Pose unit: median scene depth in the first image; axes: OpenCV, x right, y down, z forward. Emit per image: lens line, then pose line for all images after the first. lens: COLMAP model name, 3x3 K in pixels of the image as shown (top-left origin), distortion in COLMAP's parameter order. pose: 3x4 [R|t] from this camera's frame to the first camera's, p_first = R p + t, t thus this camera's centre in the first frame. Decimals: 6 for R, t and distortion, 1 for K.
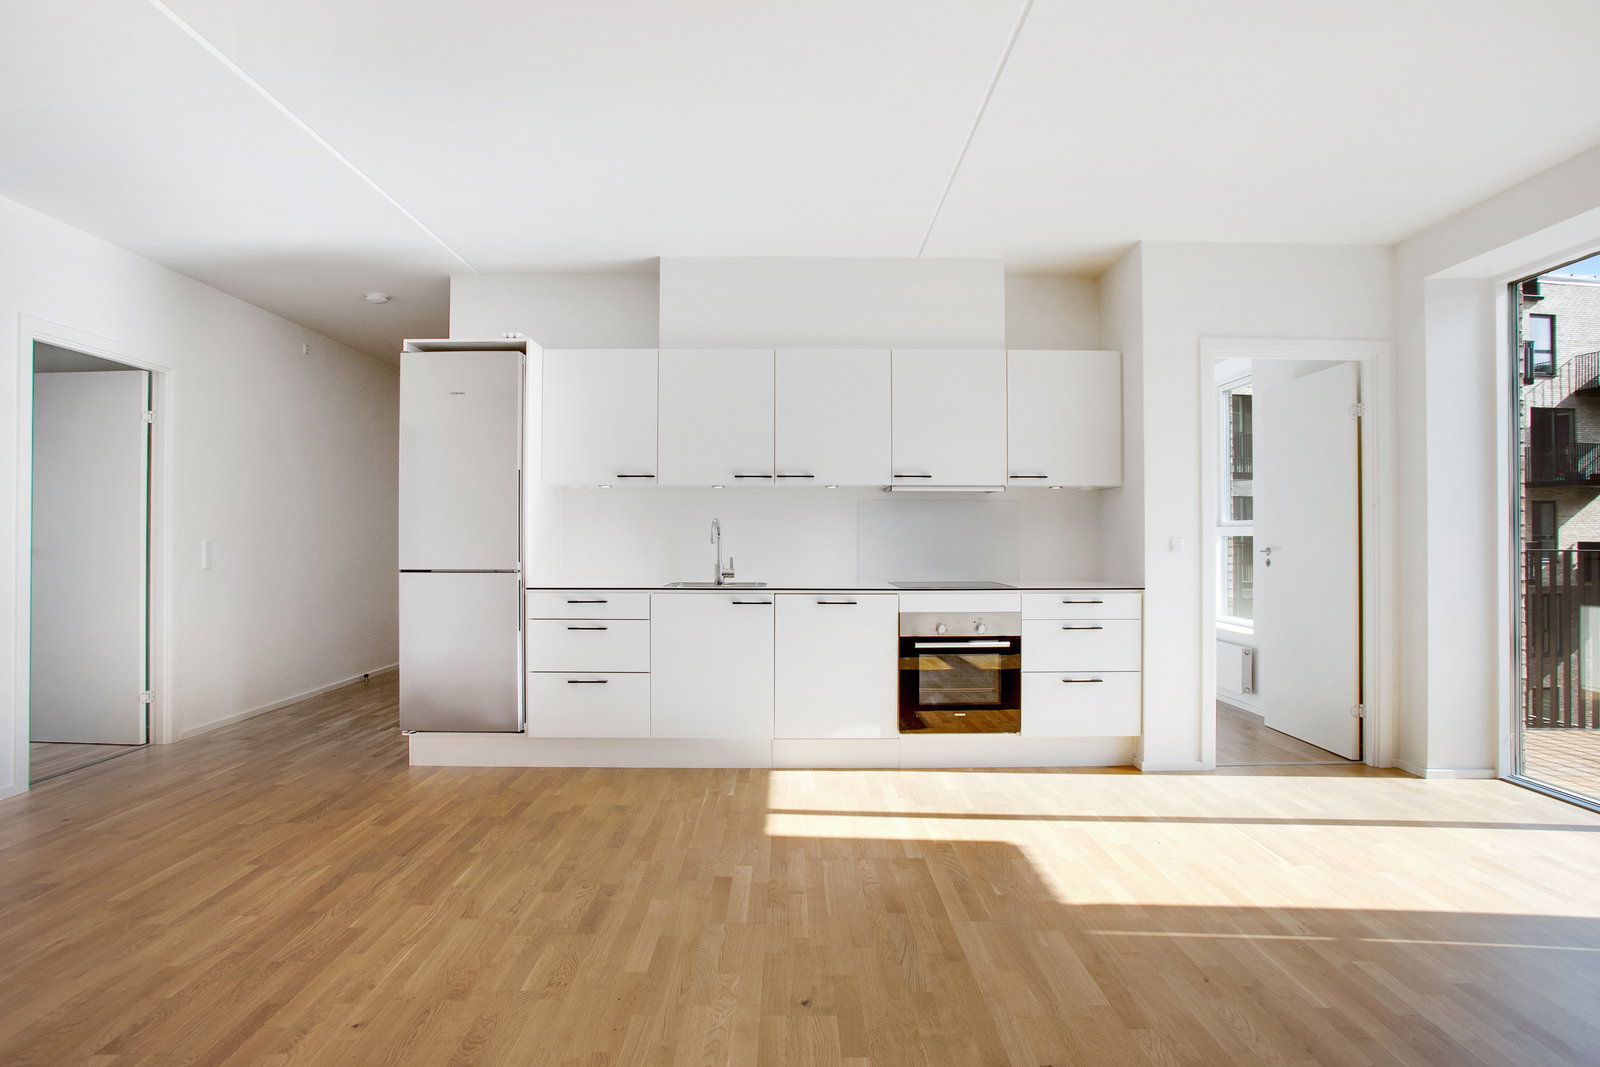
lens RADIAL K [[872.4, 0, 803.4], [0, 872.4, 542.6], [0, 0, 1]] dist [-0.053737, 0.011949]
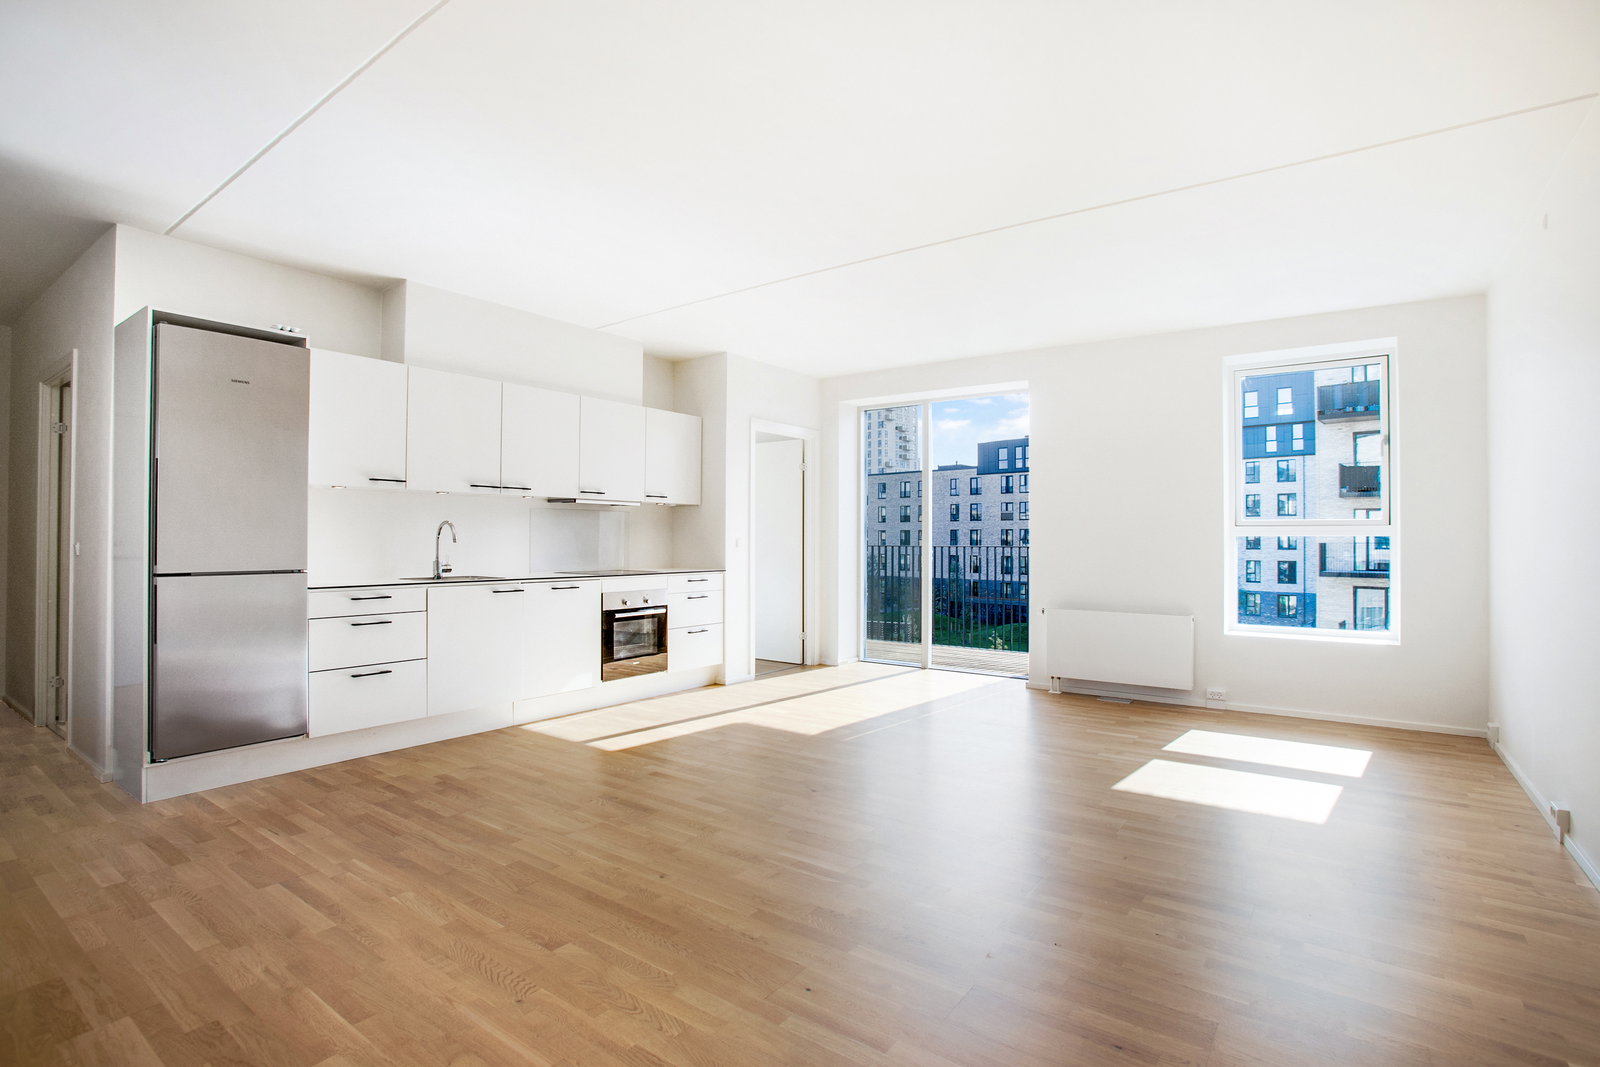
lens RADIAL K [[872.4, 0, 801.2], [0, 872.4, 527.2], [0, 0, 1]] dist [-0.053737, 0.011949]
pose [[0.557366, 0.012138, 0.830178, -0.844609], [0.001931, 0.999871, -0.015915, -0.000379], [-0.830264, 0.010474, 0.557271, -0.013082]]
